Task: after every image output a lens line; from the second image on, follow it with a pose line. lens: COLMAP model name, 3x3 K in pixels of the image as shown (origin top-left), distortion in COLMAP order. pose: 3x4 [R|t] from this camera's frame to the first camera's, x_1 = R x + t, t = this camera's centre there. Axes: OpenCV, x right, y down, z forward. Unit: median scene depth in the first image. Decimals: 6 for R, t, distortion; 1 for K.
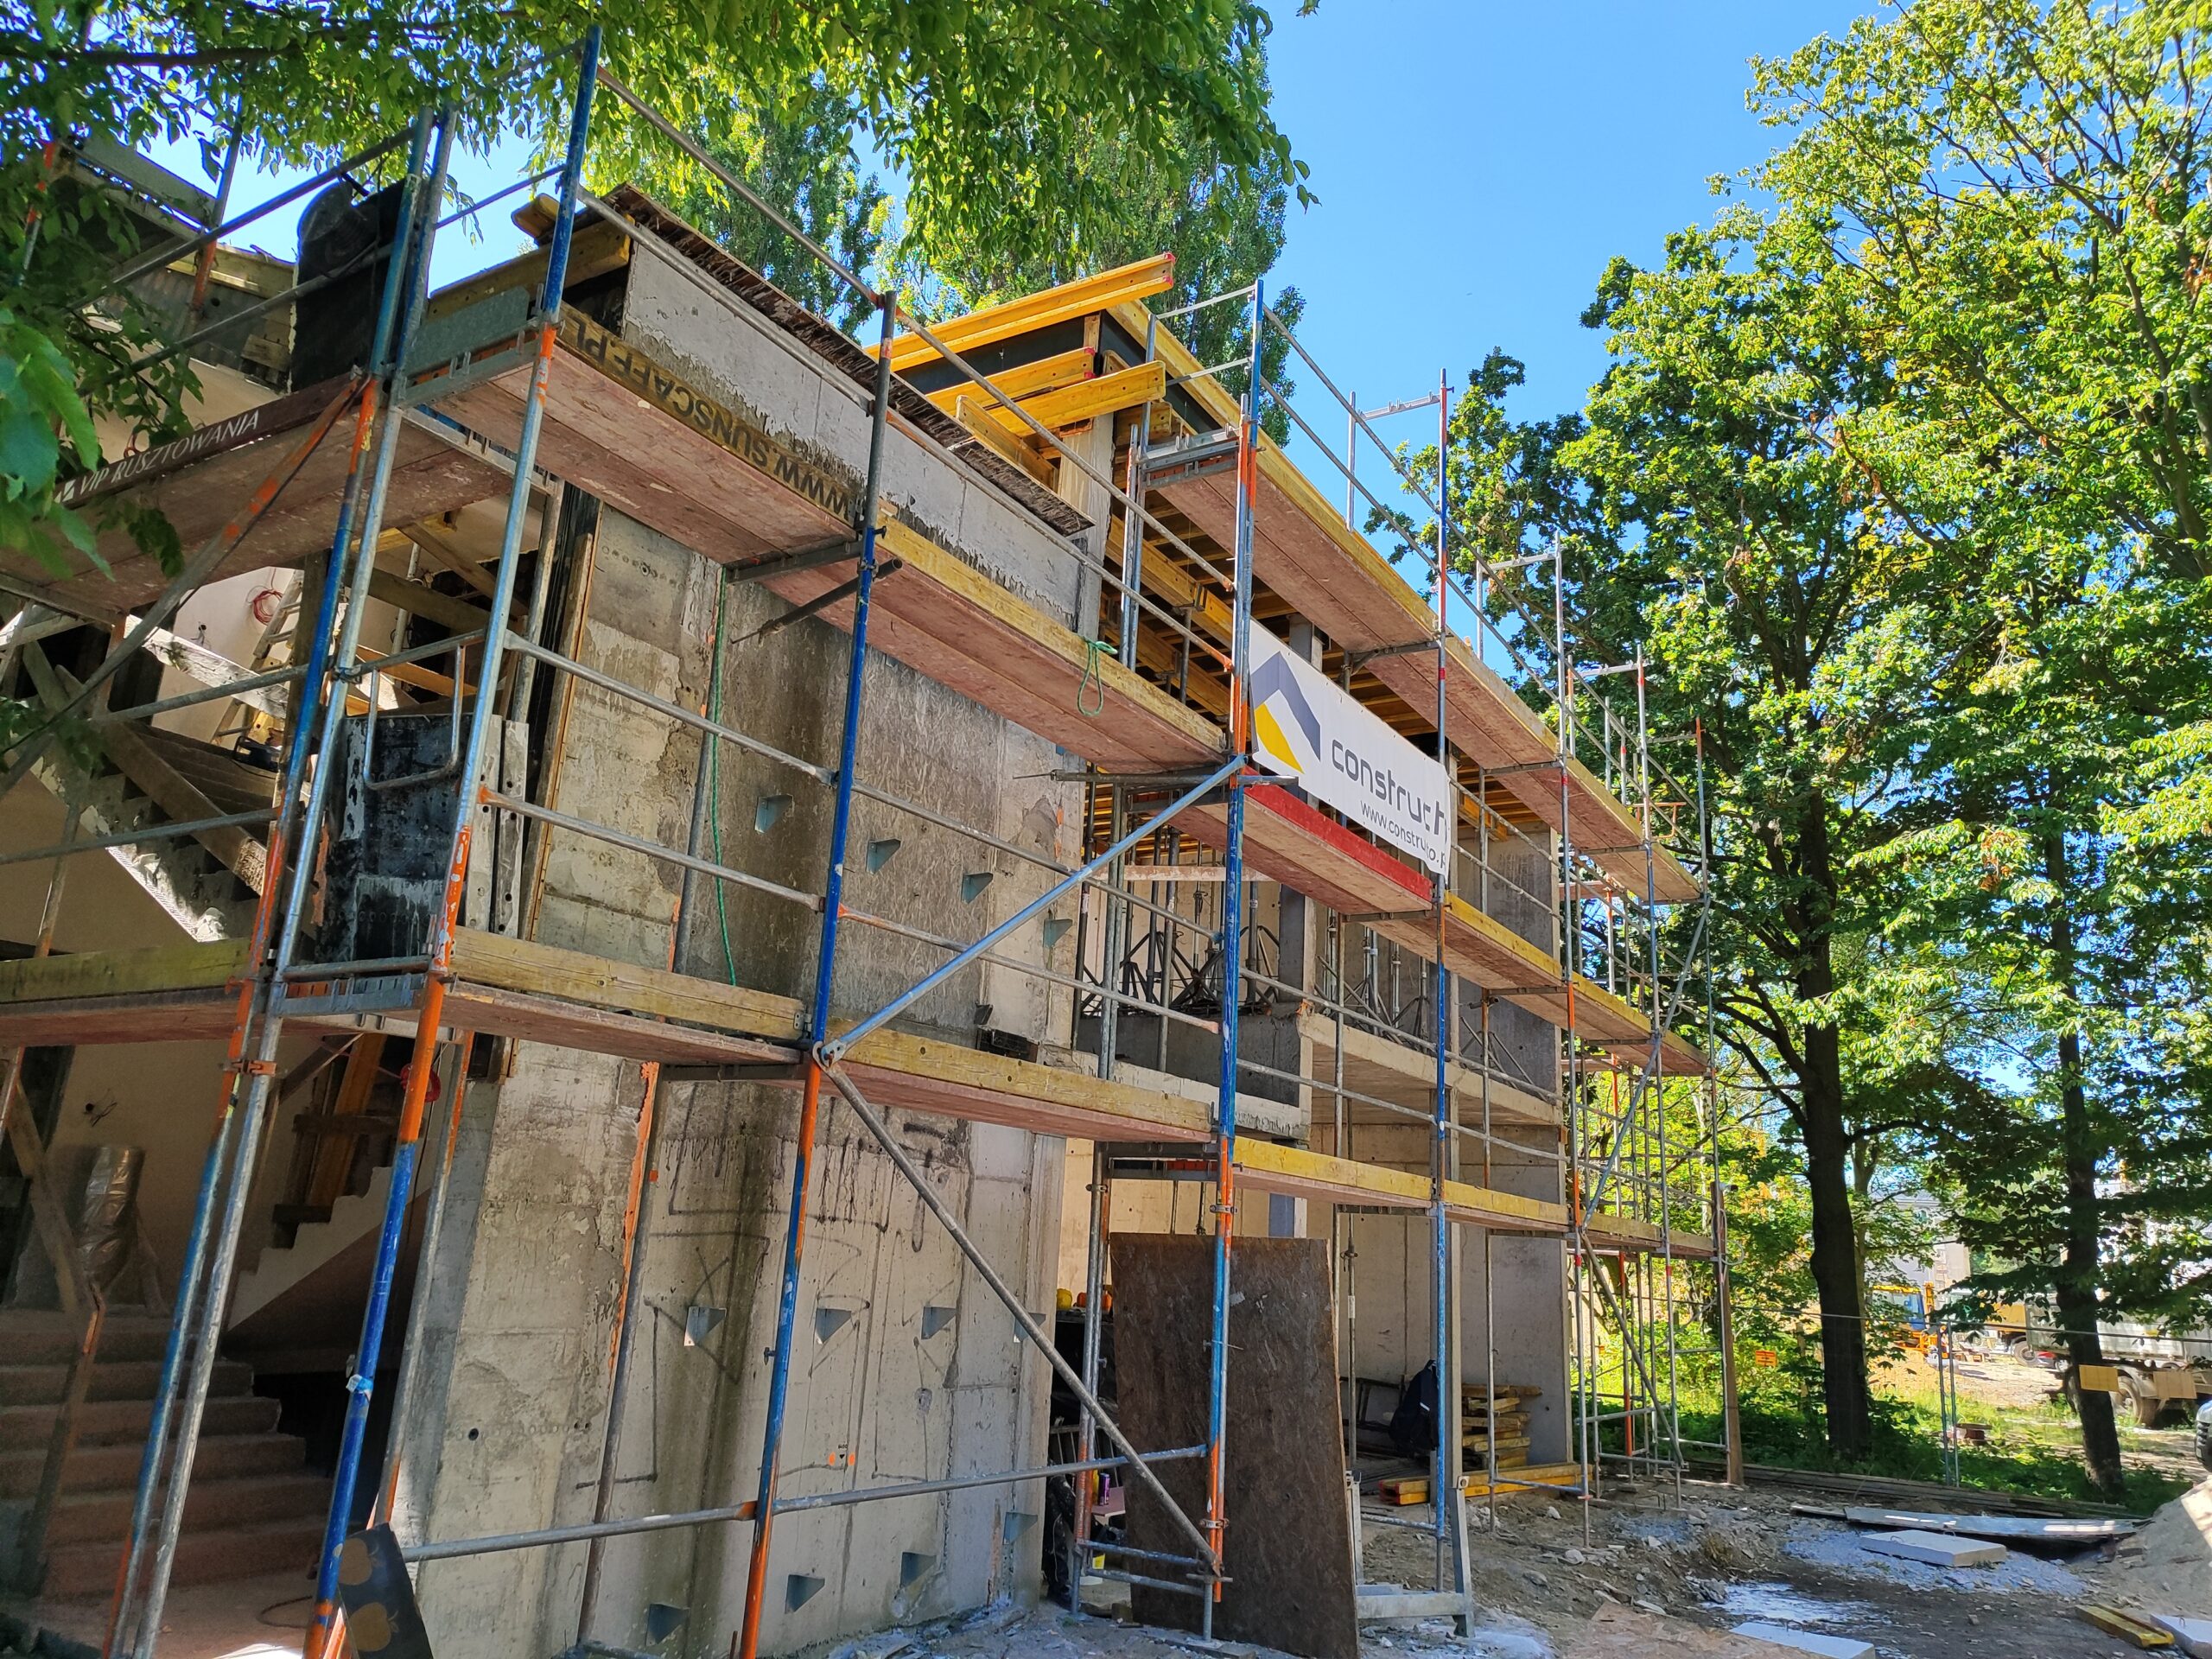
lens RADIAL K [[1570.0, 0, 1106.7], [0, 1570.0, 823.6], [0, 0, 1]] dist [0.038674, -0.037513]
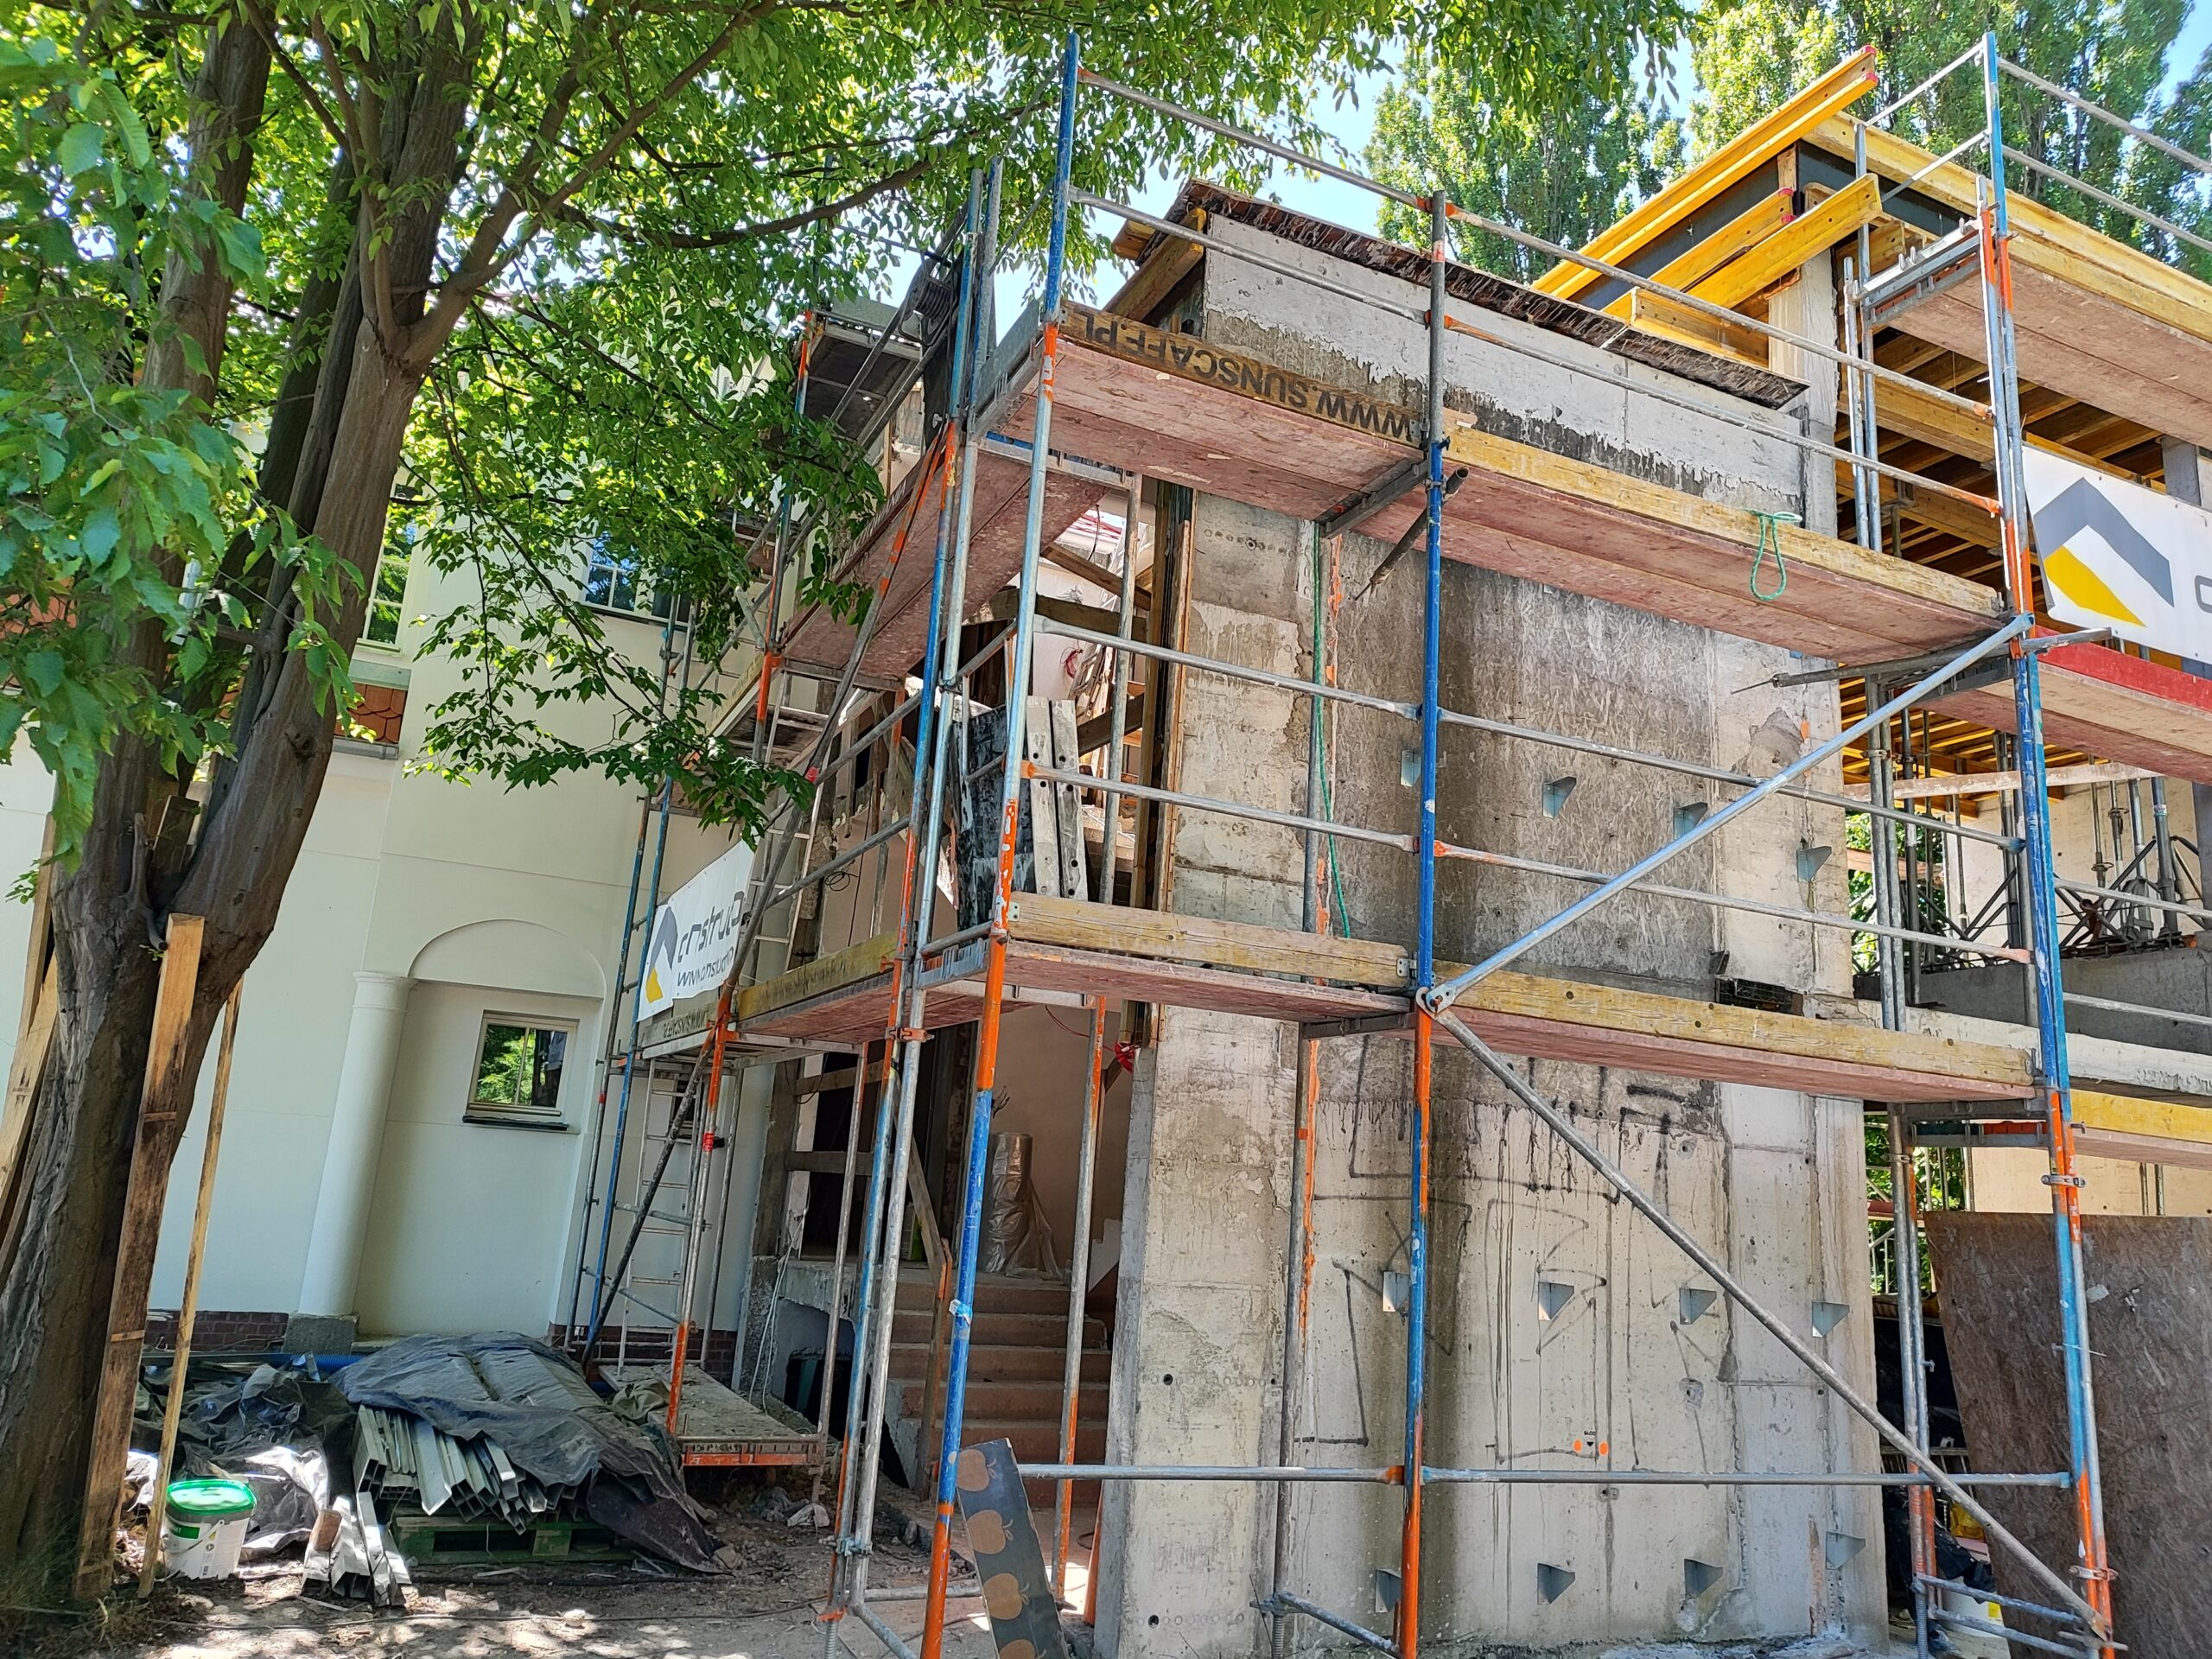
lens RADIAL K [[1570.0, 0, 1098.7], [0, 1570.0, 827.4], [0, 0, 1]] dist [0.038674, -0.037513]
pose [[0.833397, -0.124917, -0.538373, 0.129988], [0.124144, 0.991541, -0.037890, 0.040649], [0.538551, -0.035258, 0.841855, 0.075473]]
